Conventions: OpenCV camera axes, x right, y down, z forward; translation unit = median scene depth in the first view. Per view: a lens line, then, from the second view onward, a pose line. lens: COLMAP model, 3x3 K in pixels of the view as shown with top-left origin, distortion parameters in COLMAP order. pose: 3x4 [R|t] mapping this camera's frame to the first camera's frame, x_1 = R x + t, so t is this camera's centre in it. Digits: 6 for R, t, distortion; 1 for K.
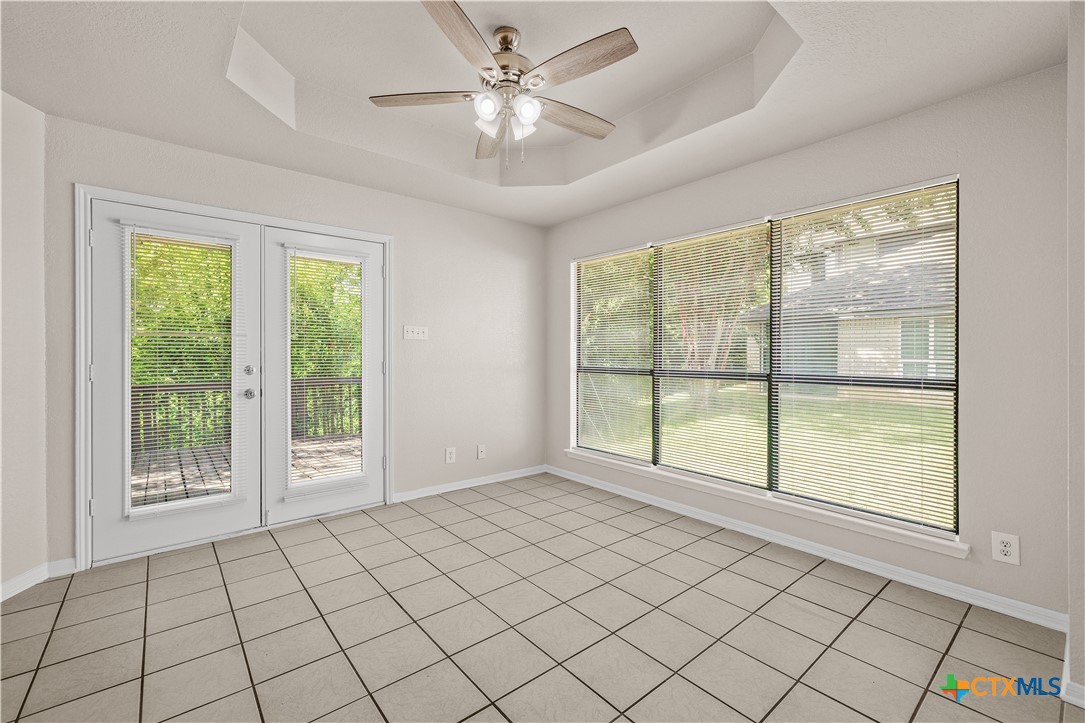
lens RADIAL K [[458.2, 0, 539.4], [0, 458.2, 353.9], [0, 0, 1]] dist [0.000752, 0.000521]
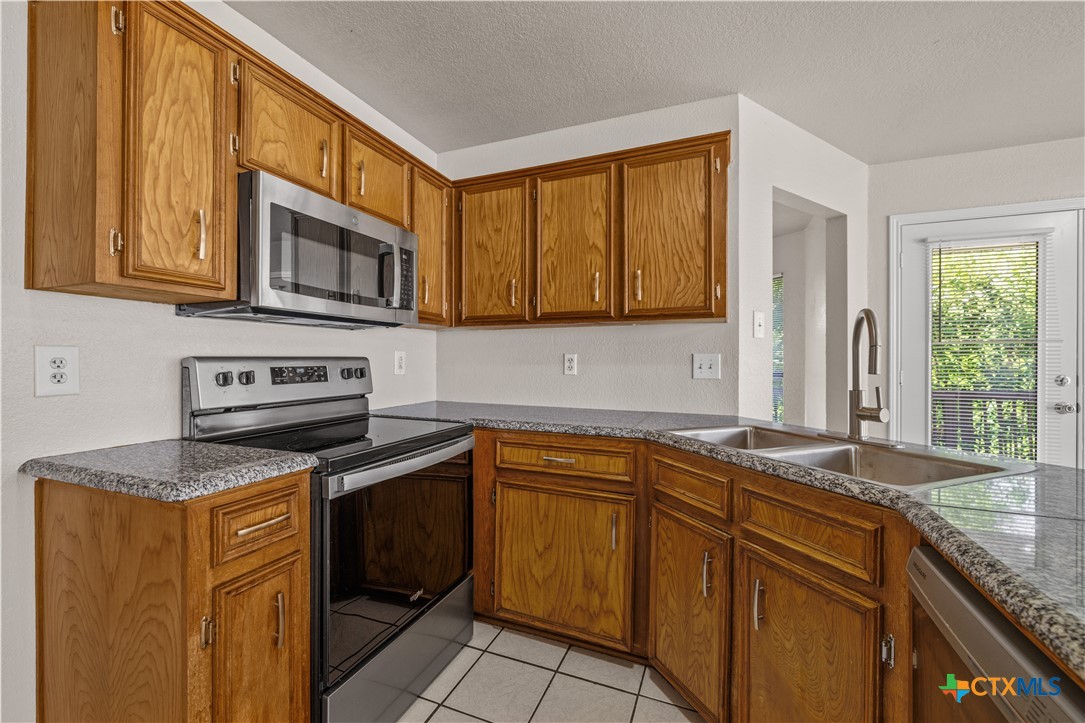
lens RADIAL K [[458.2, 0, 536.0], [0, 458.2, 359.9], [0, 0, 1]] dist [0.000752, 0.000521]
pose [[0.464415, 0.002382, -0.885615, -0.280153], [-0.002511, 0.999996, 0.001373, -0.002669], [0.885614, 0.001586, 0.464419, -0.241844]]
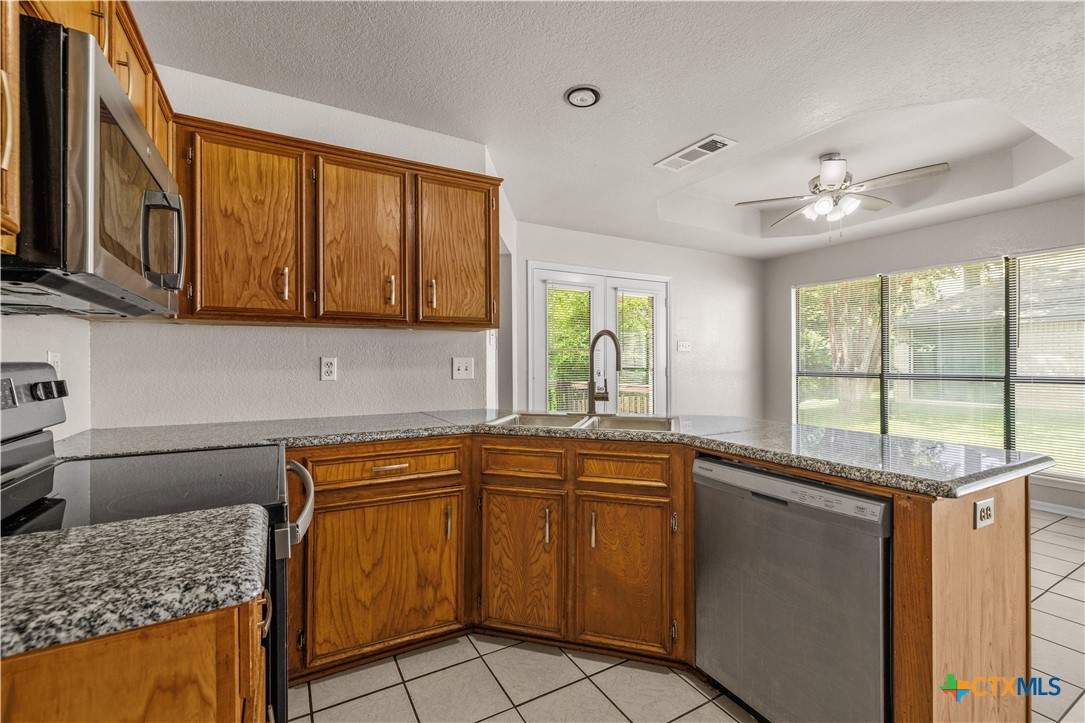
lens RADIAL K [[458.2, 0, 540.6], [0, 458.2, 362.1], [0, 0, 1]] dist [0.000752, 0.000521]
pose [[0.984078, -0.003364, -0.177707, -0.477412], [0.003833, 0.999990, 0.002297, -0.004723], [0.177698, -0.002942, 0.984081, -0.442316]]
